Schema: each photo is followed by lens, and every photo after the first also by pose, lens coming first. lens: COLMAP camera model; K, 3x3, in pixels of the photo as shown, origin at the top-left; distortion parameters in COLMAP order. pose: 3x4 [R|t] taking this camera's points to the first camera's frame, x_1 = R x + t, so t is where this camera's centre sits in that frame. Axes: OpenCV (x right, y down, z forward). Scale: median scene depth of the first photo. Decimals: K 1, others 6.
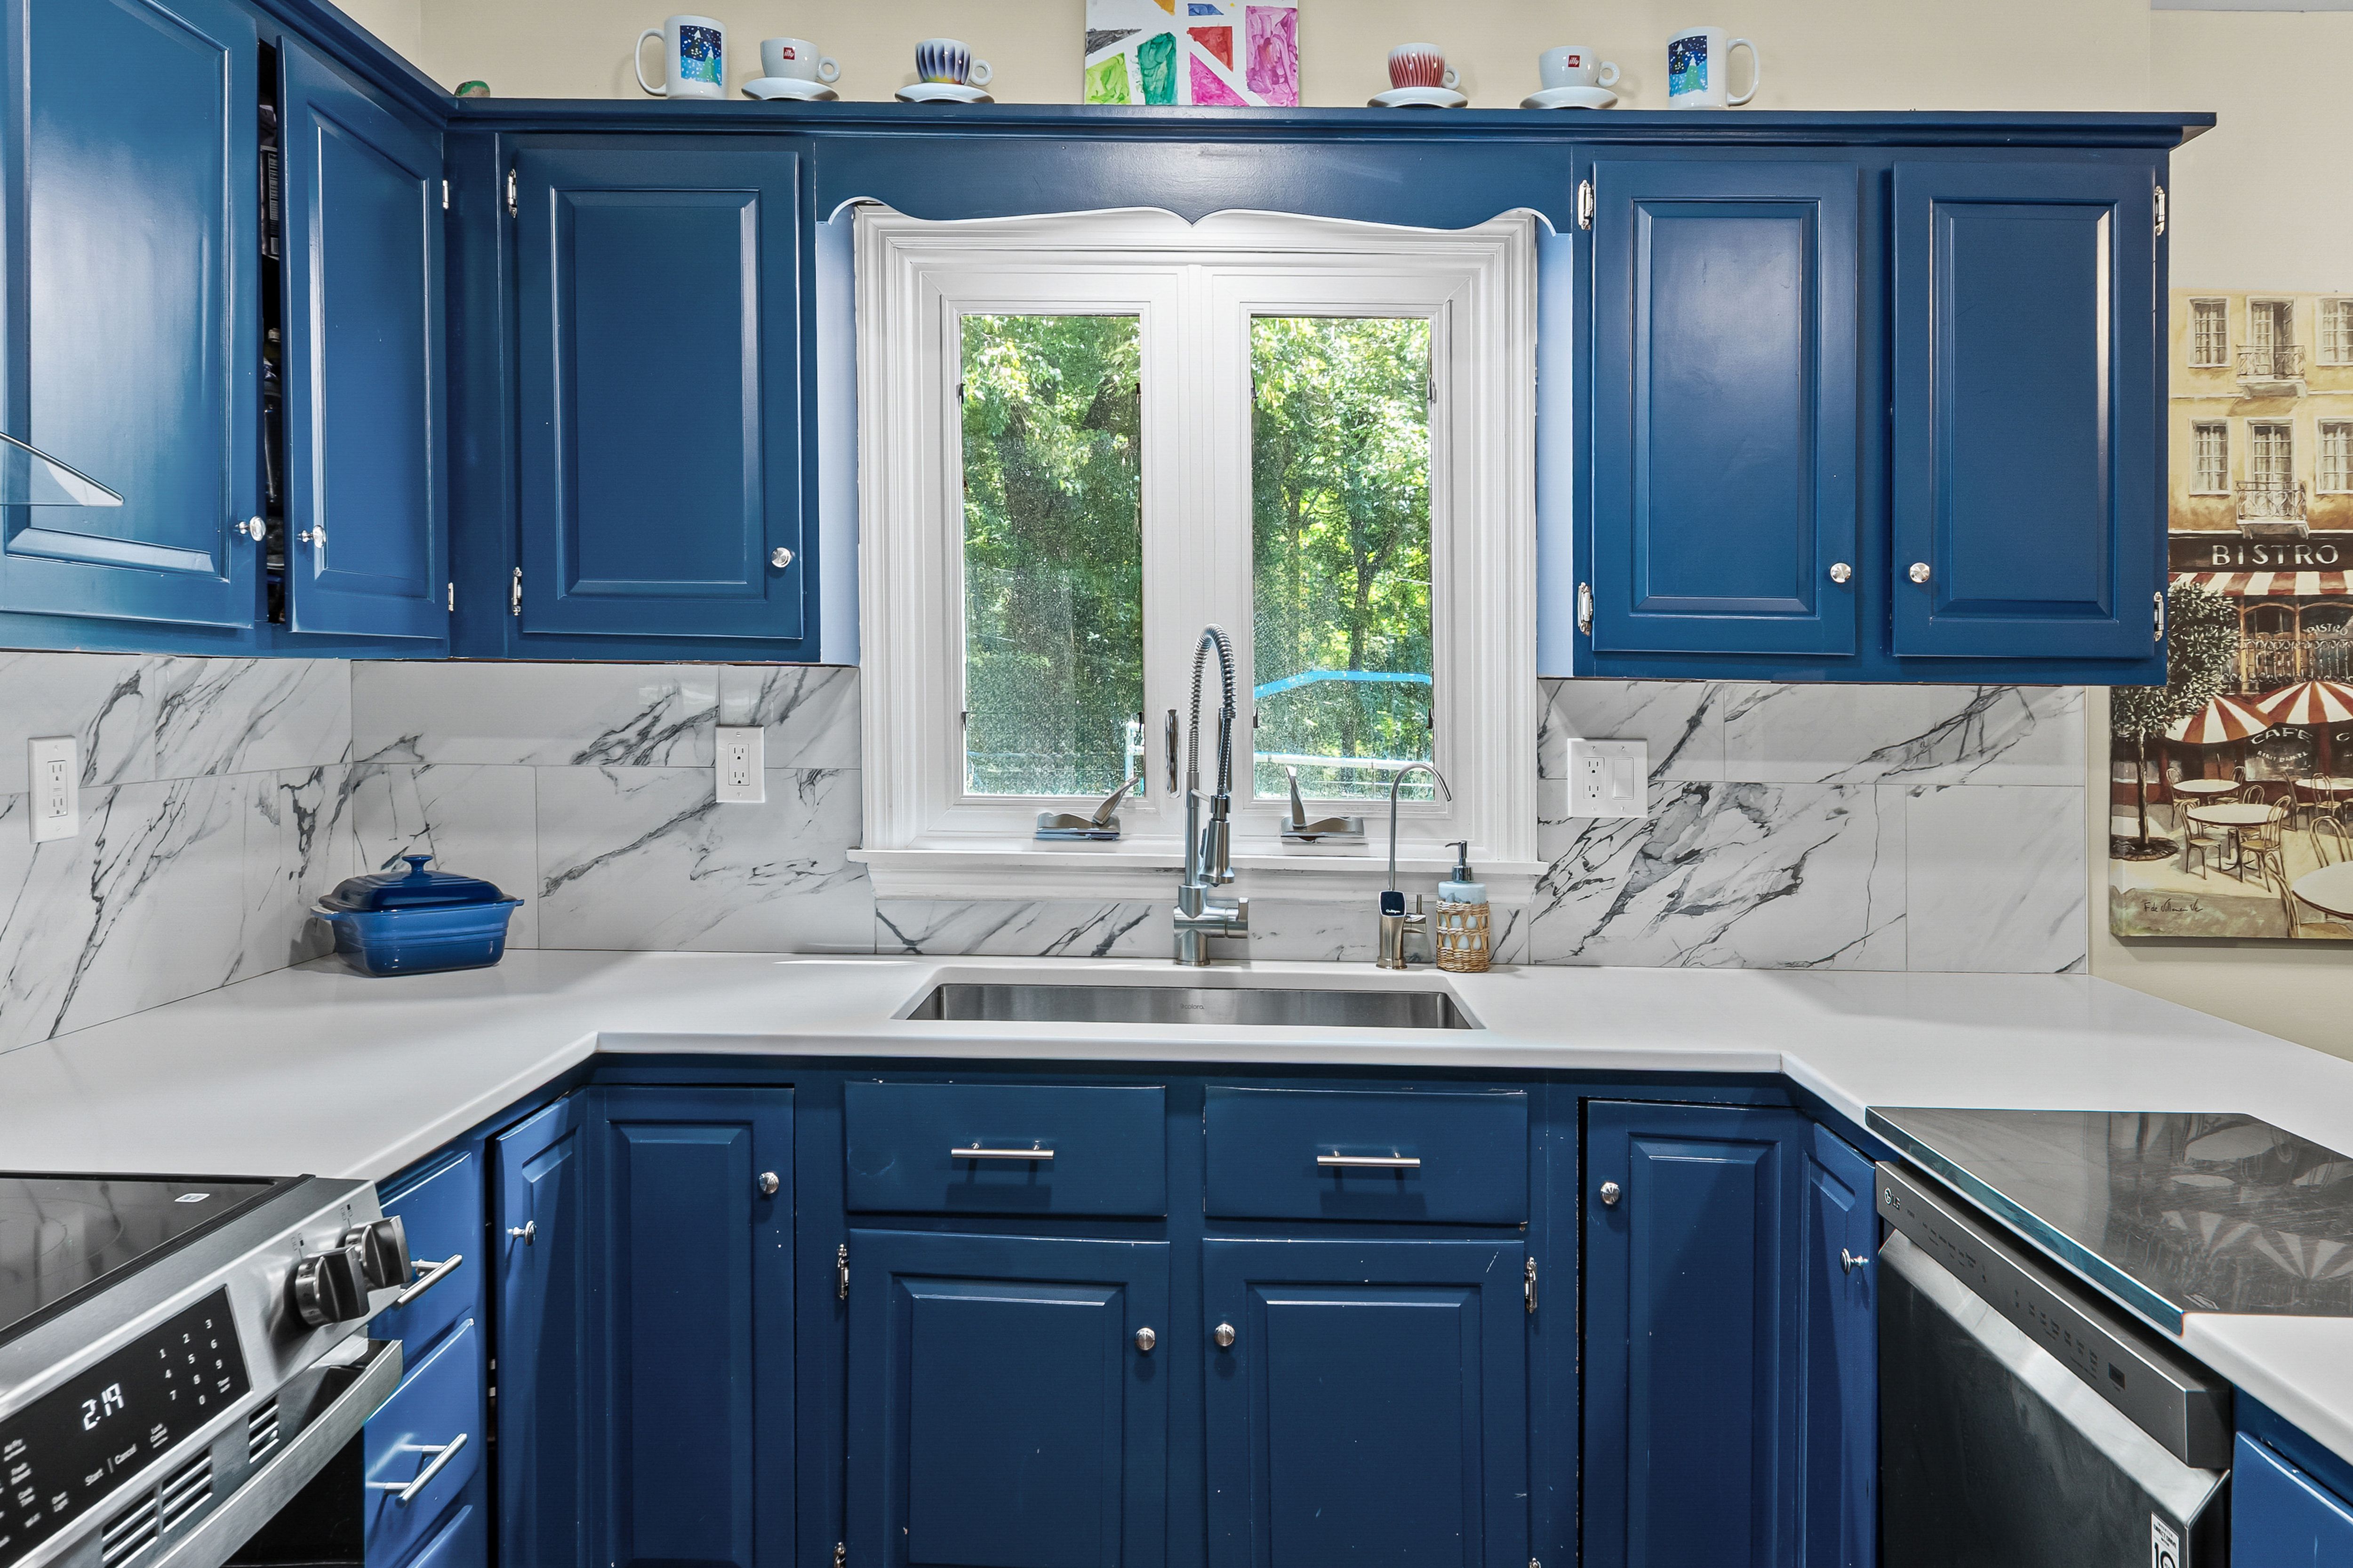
lens RADIAL K [[1739.9, 0, 1177.4], [0, 1739.9, 694.5], [0, 0, 1]] dist [0.002842, 0.010154]
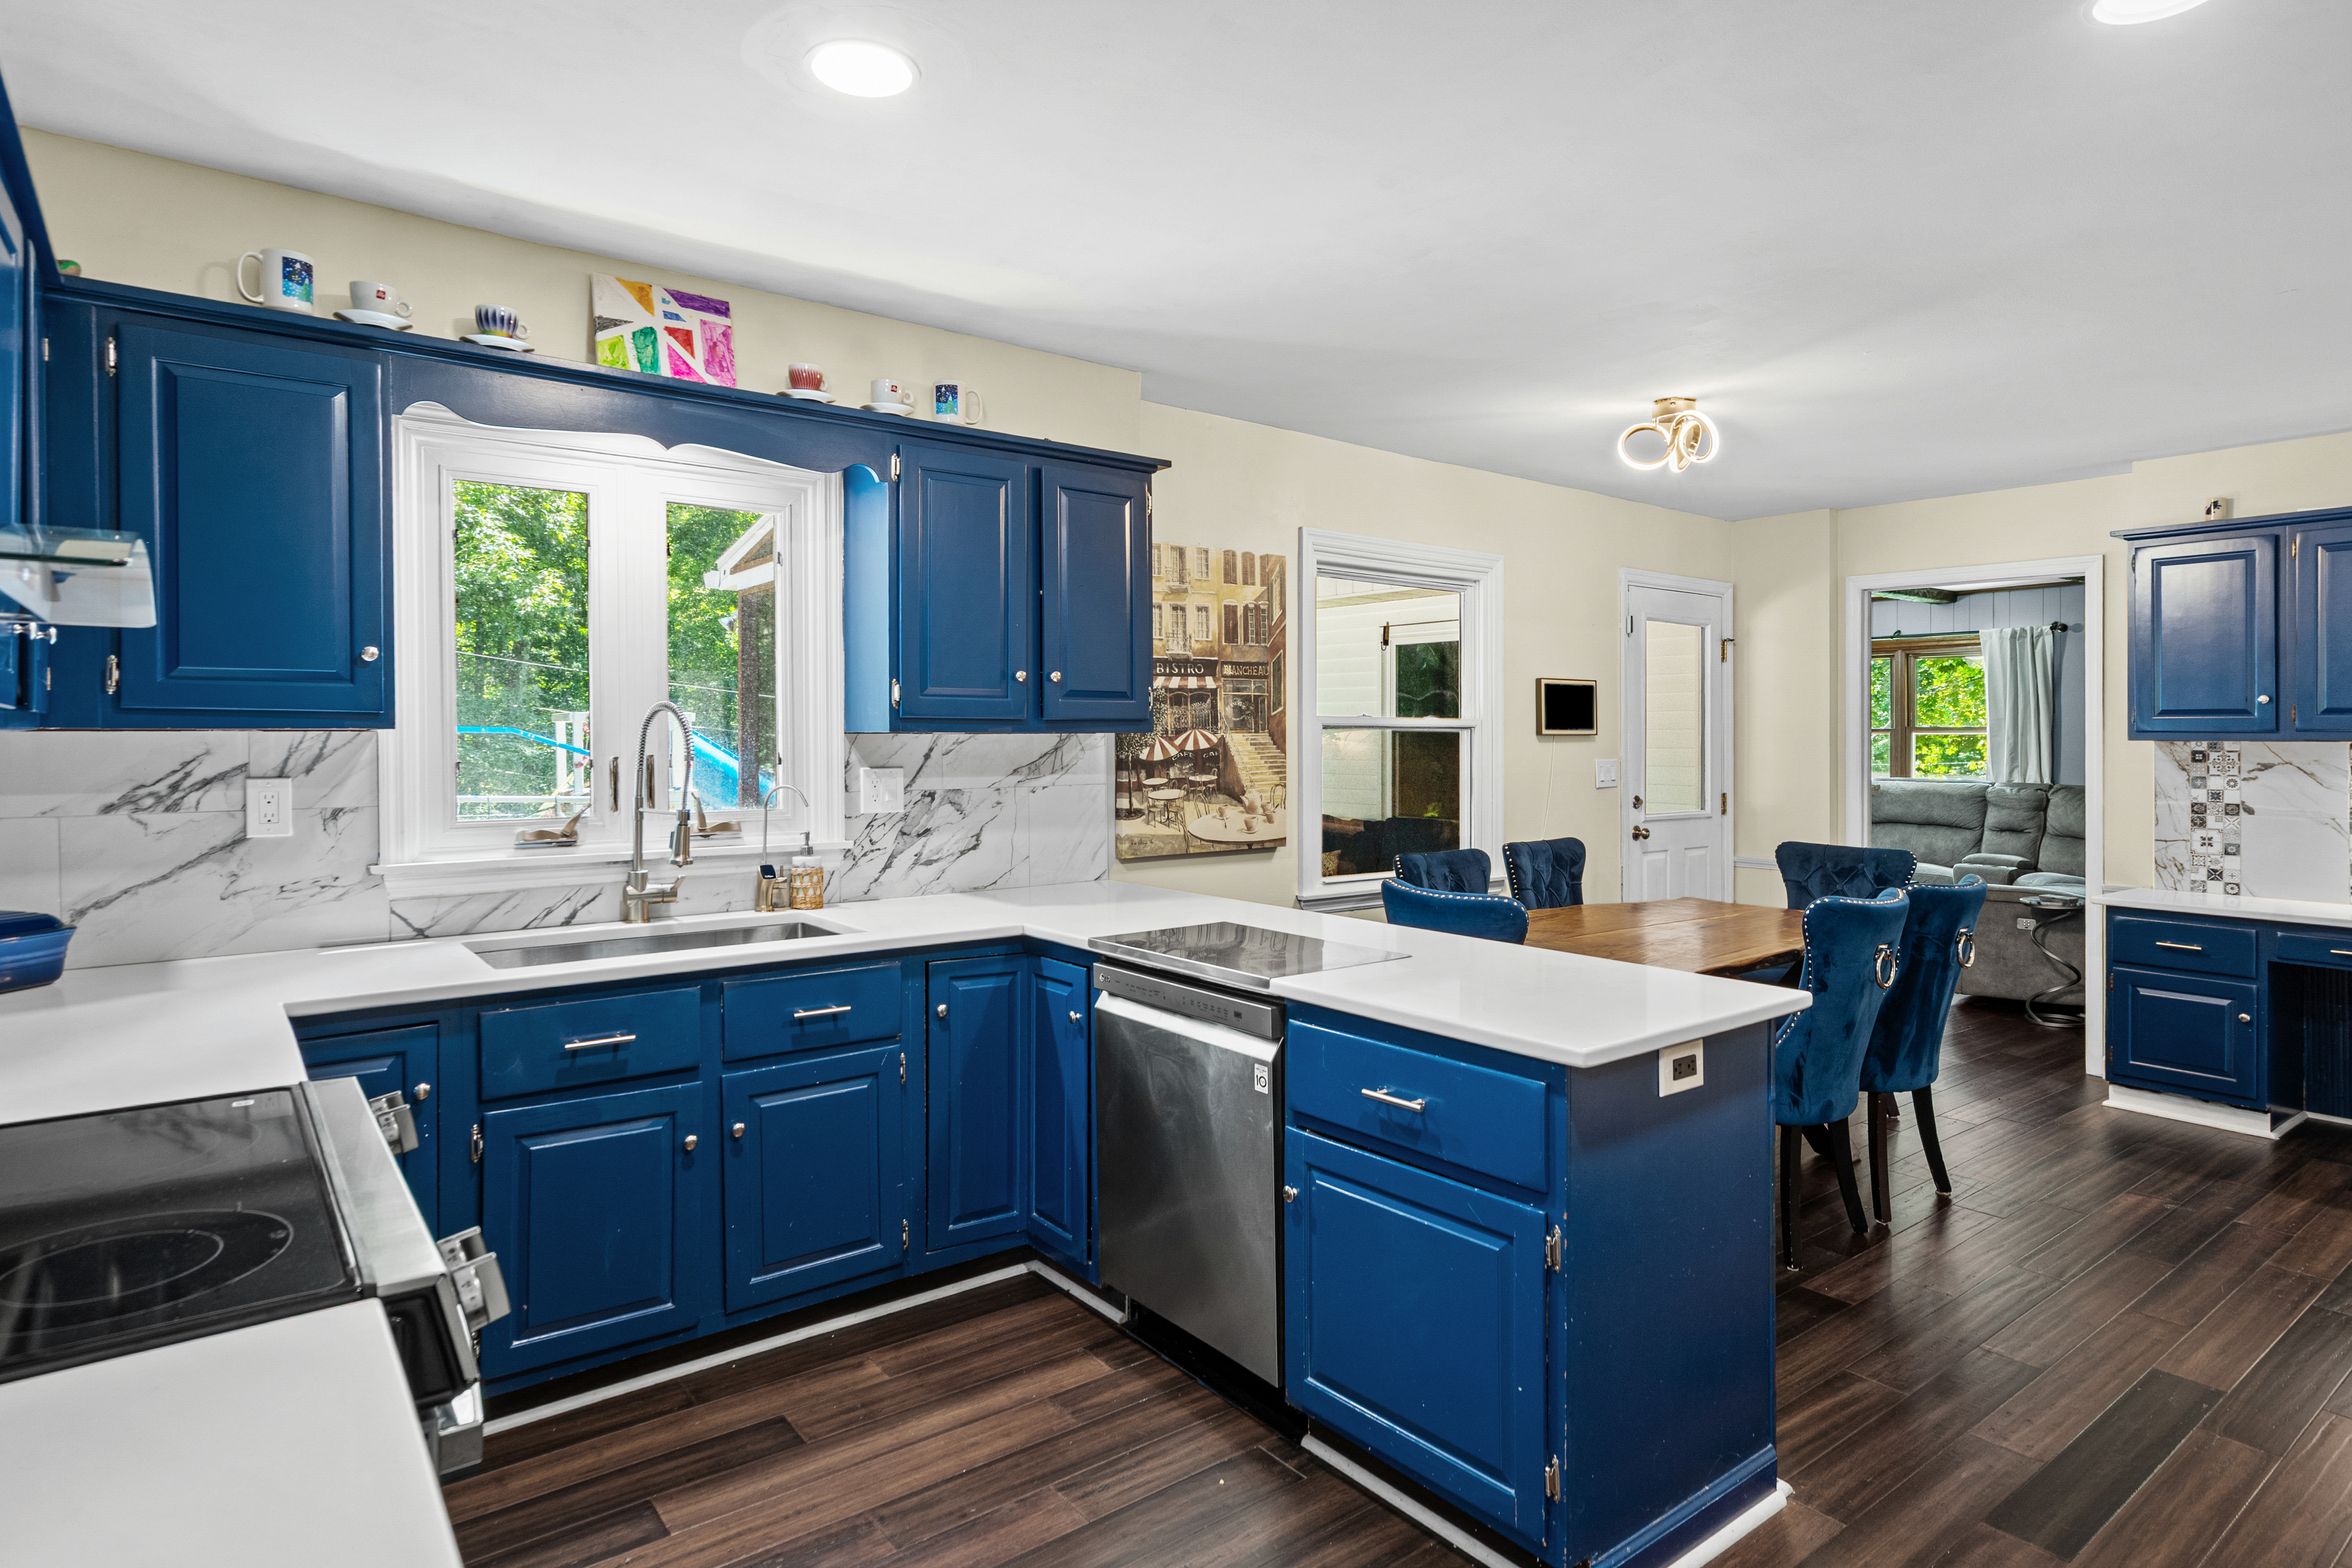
lens RADIAL K [[1273.2, 0, 1181.0], [0, 1273.2, 728.8], [0, 0, 1]] dist [0.004537, 0.005264]
pose [[0.775721, -0.011166, 0.630977, -0.328297], [0.016080, 0.999869, -0.002074, -0.005507], [-0.630871, 0.011755, 0.775799, -0.174533]]
